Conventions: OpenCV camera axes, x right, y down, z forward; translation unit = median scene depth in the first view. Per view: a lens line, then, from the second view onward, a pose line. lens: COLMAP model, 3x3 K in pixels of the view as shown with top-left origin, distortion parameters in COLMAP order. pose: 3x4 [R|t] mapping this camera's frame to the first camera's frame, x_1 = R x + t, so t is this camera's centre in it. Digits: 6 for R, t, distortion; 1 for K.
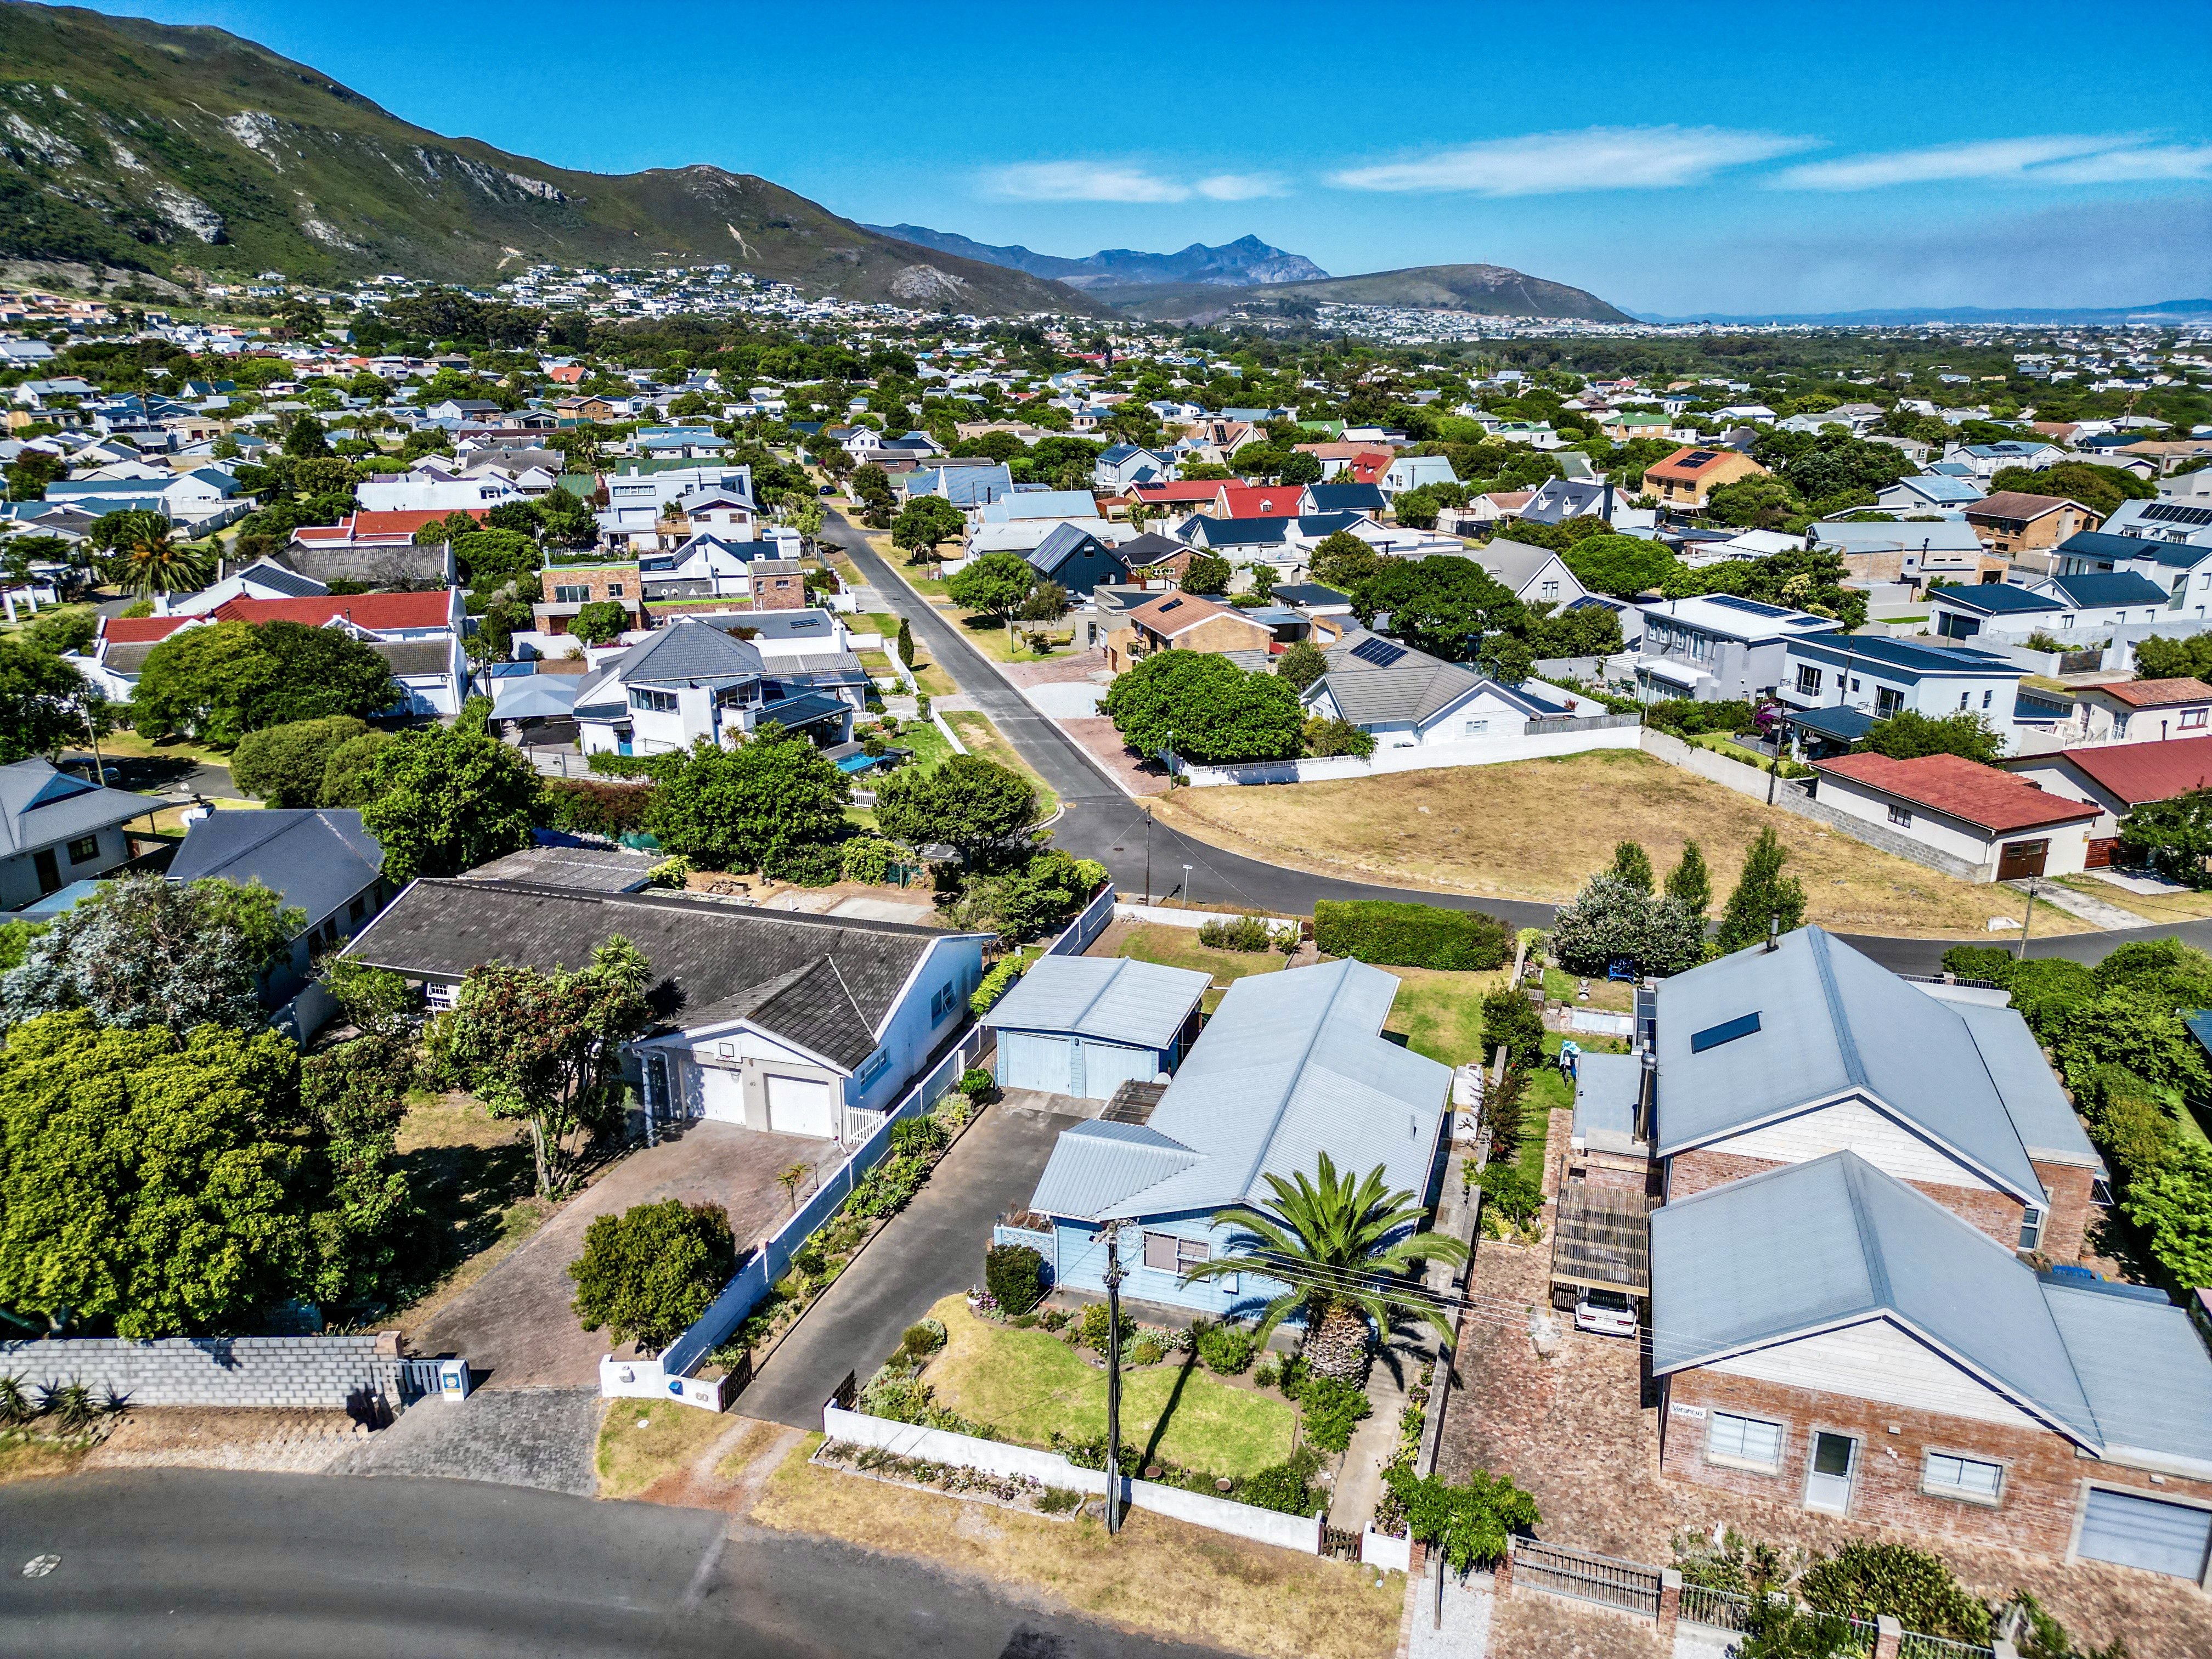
lens RADIAL K [[1554.9, 0, 1116.2], [0, 1554.9, 828.3], [0, 0, 1]] dist [0.073325, -0.080917]
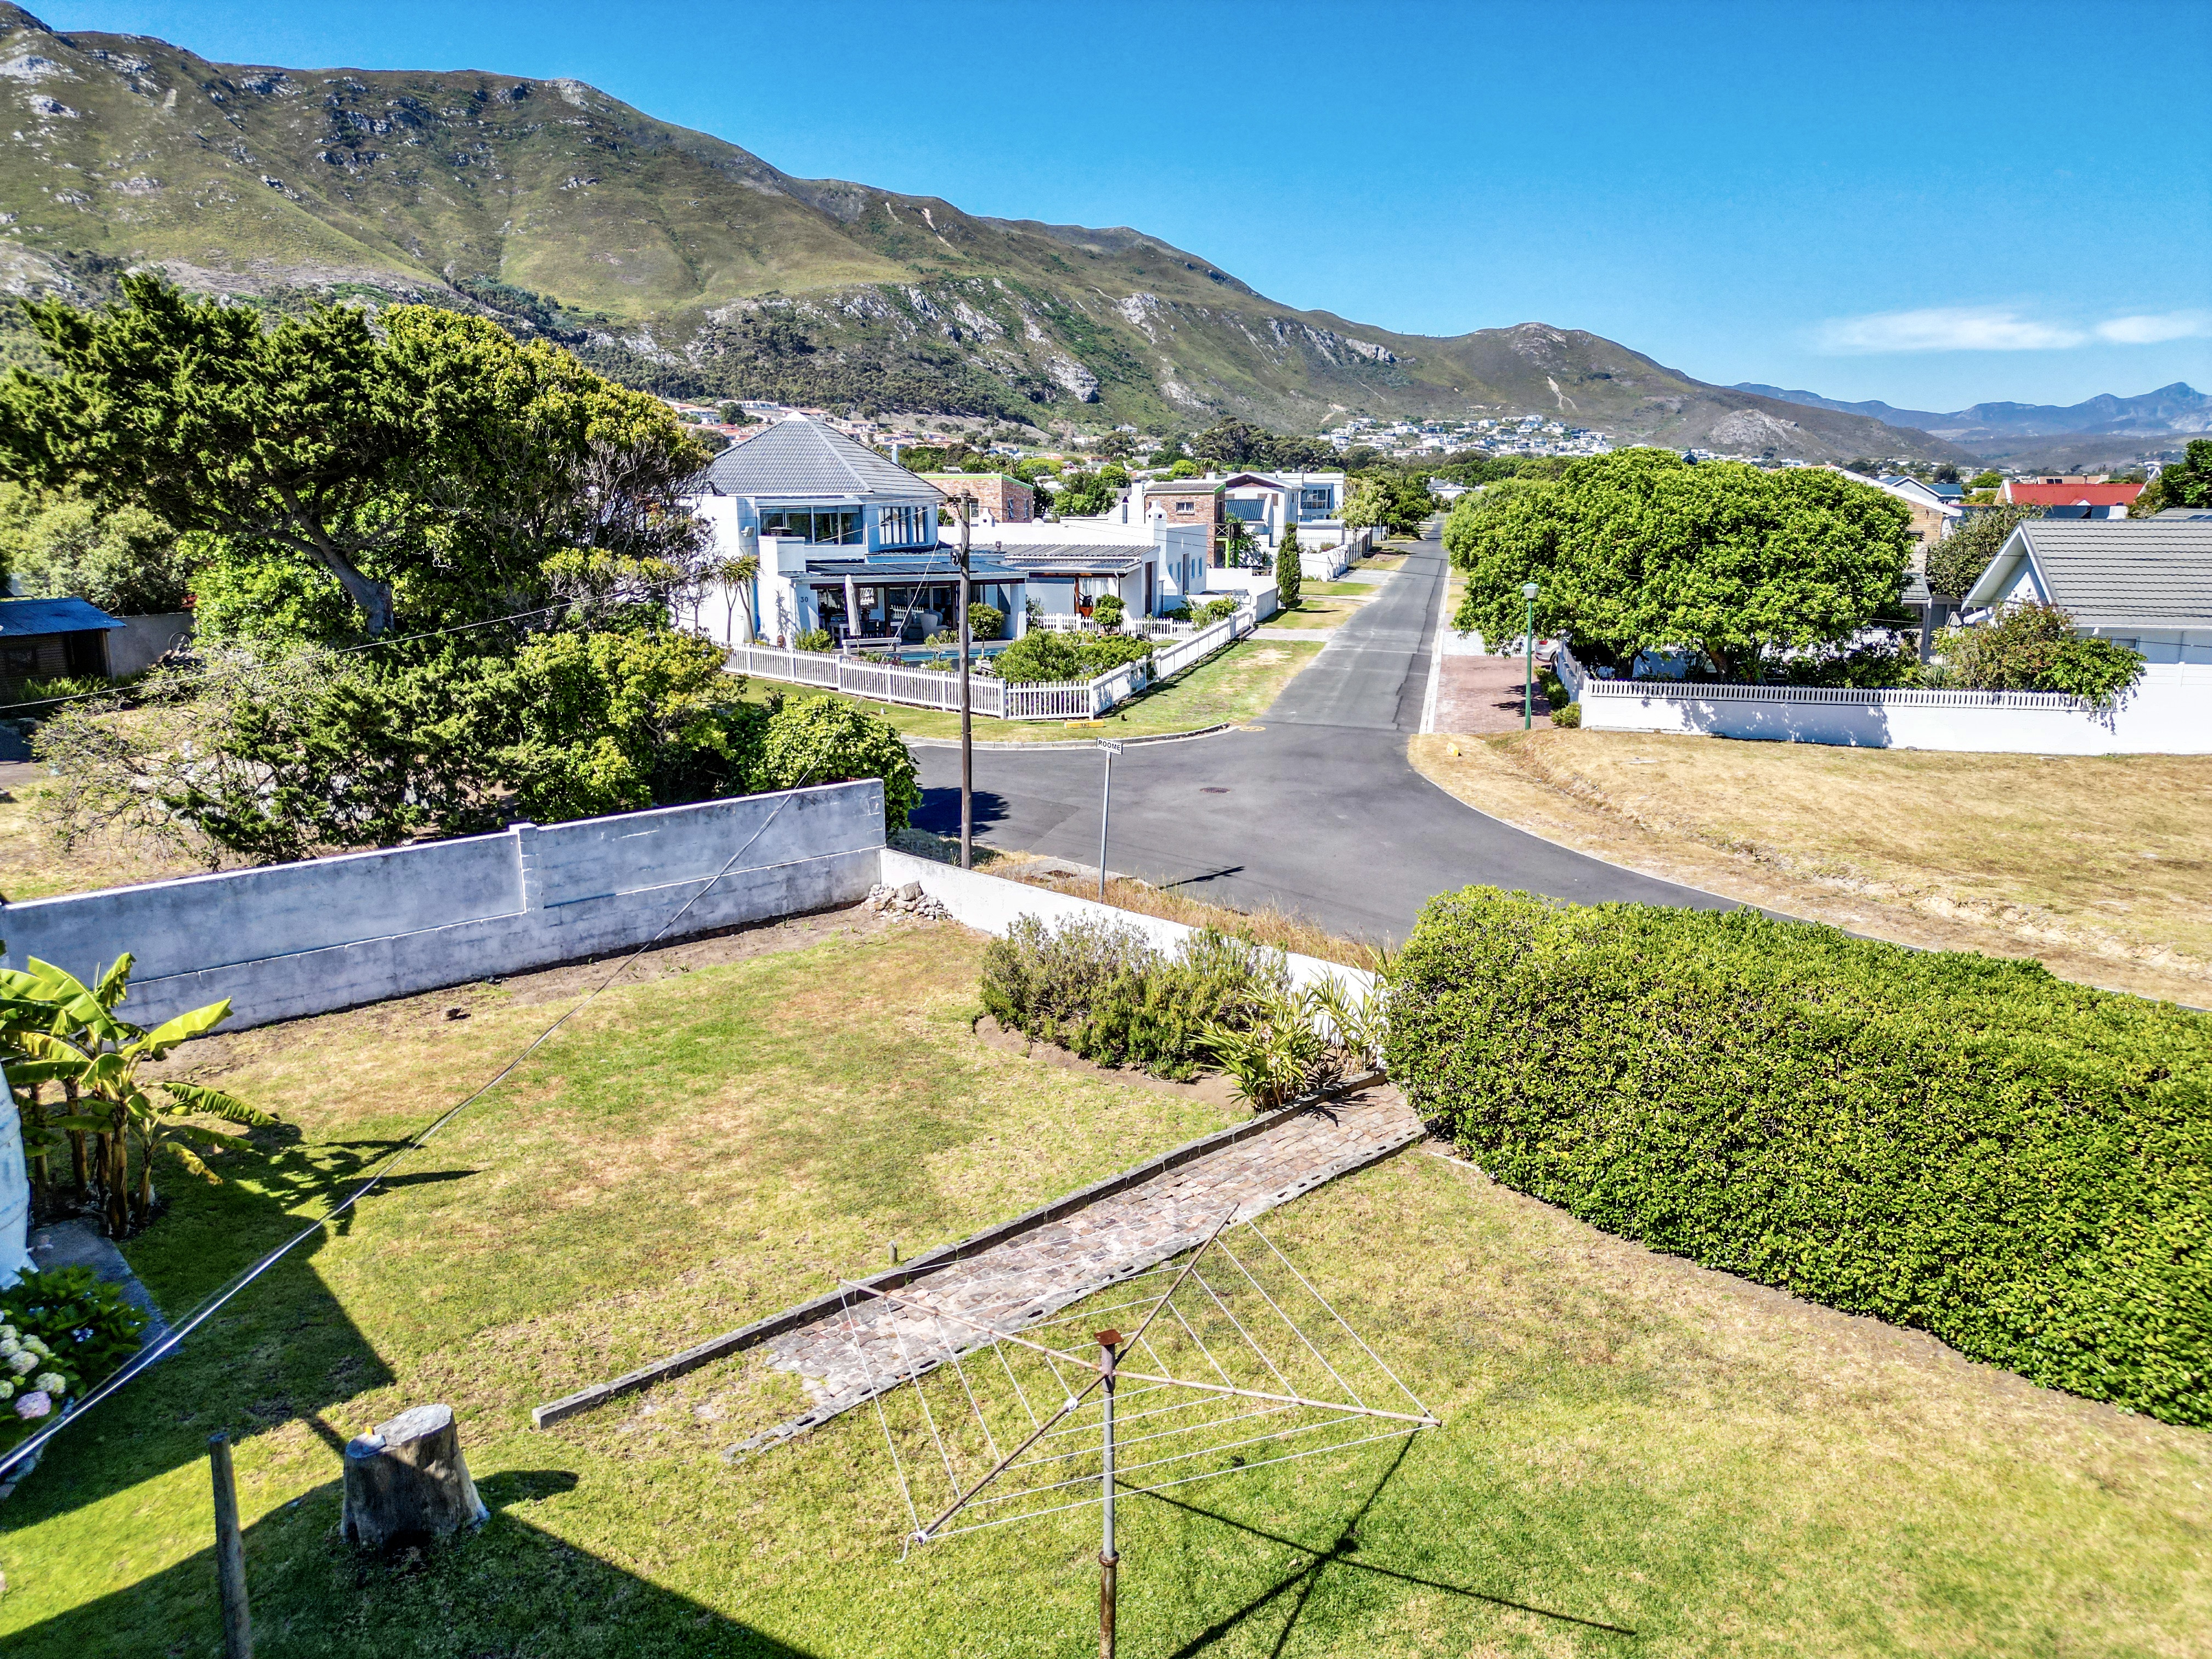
lens RADIAL K [[1557.4, 0, 1112.7], [0, 1557.4, 837.5], [0, 0, 1]] dist [0.043293, -0.031709]
pose [[0.879003, 0.106807, -0.464700, 0.131474], [-0.148601, 0.987414, -0.054137, 0.041571], [0.453069, 0.116641, 0.883812, 0.562071]]
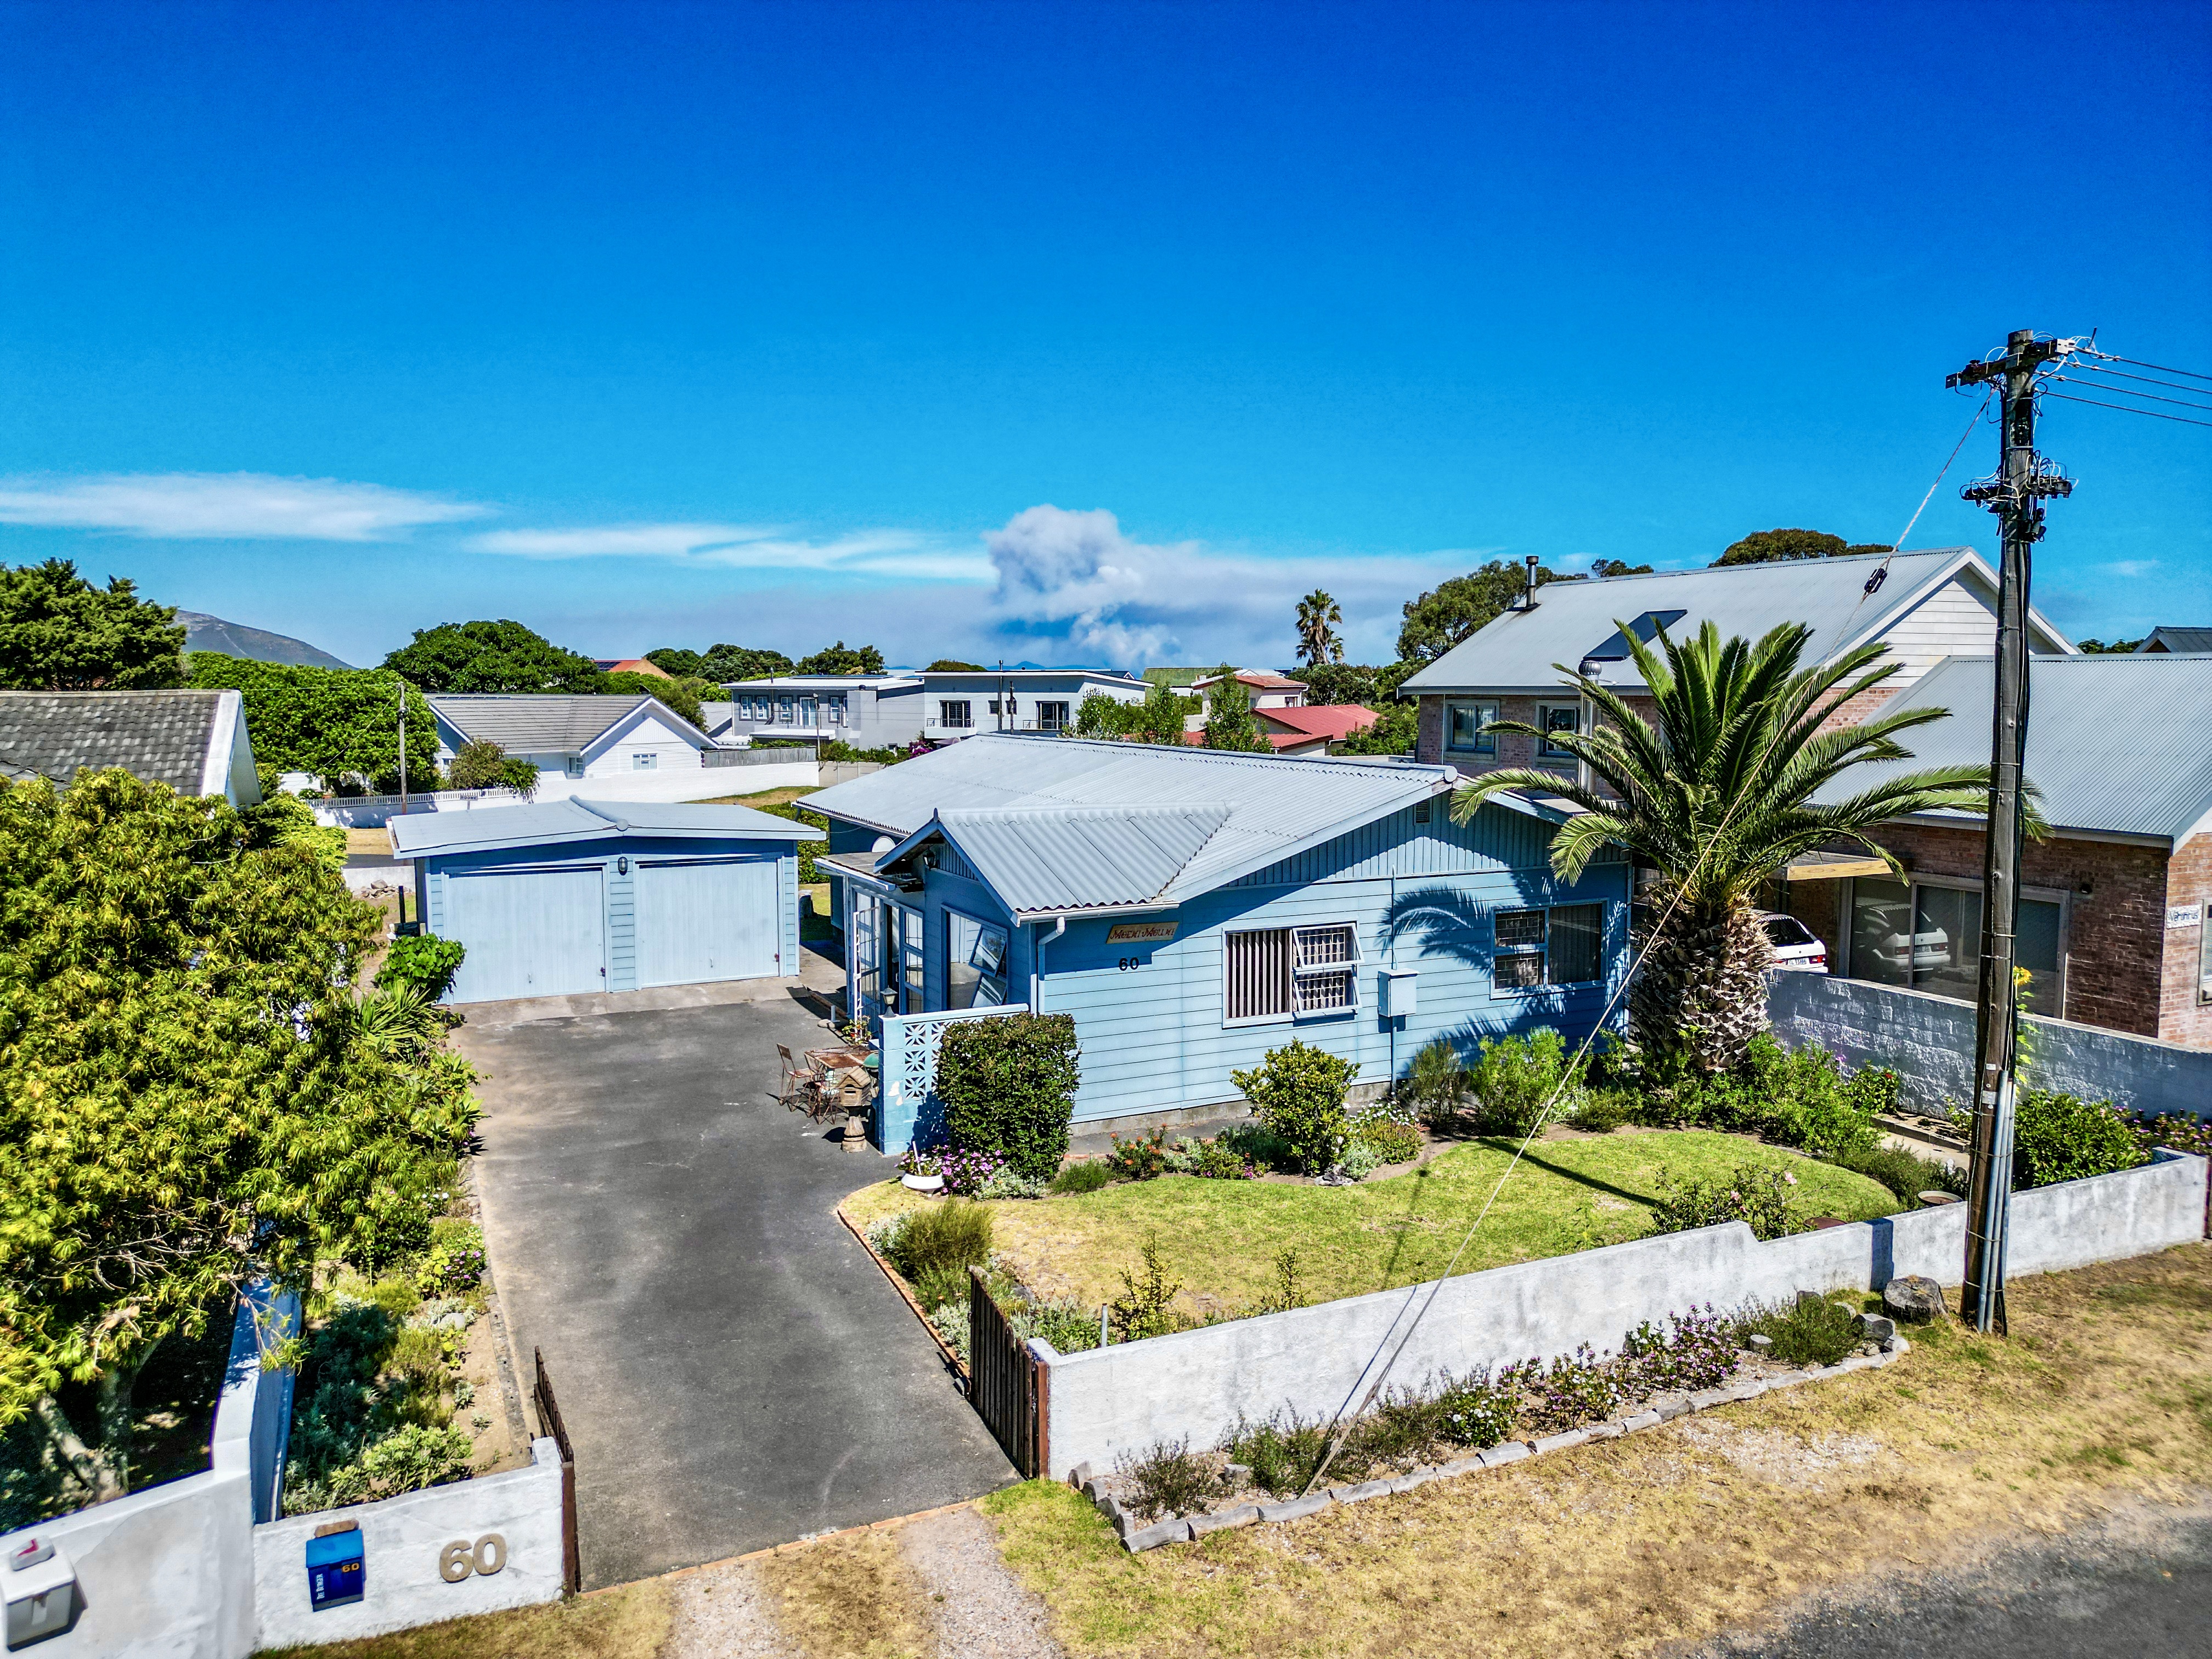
lens RADIAL K [[1554.9, 0, 1116.2], [0, 1554.9, 828.3], [0, 0, 1]] dist [0.073325, -0.080917]
pose [[0.728088, -0.056655, 0.683138, -0.136758], [0.202878, 0.969741, -0.135803, 0.124386], [-0.654774, 0.237470, 0.717551, 0.304346]]
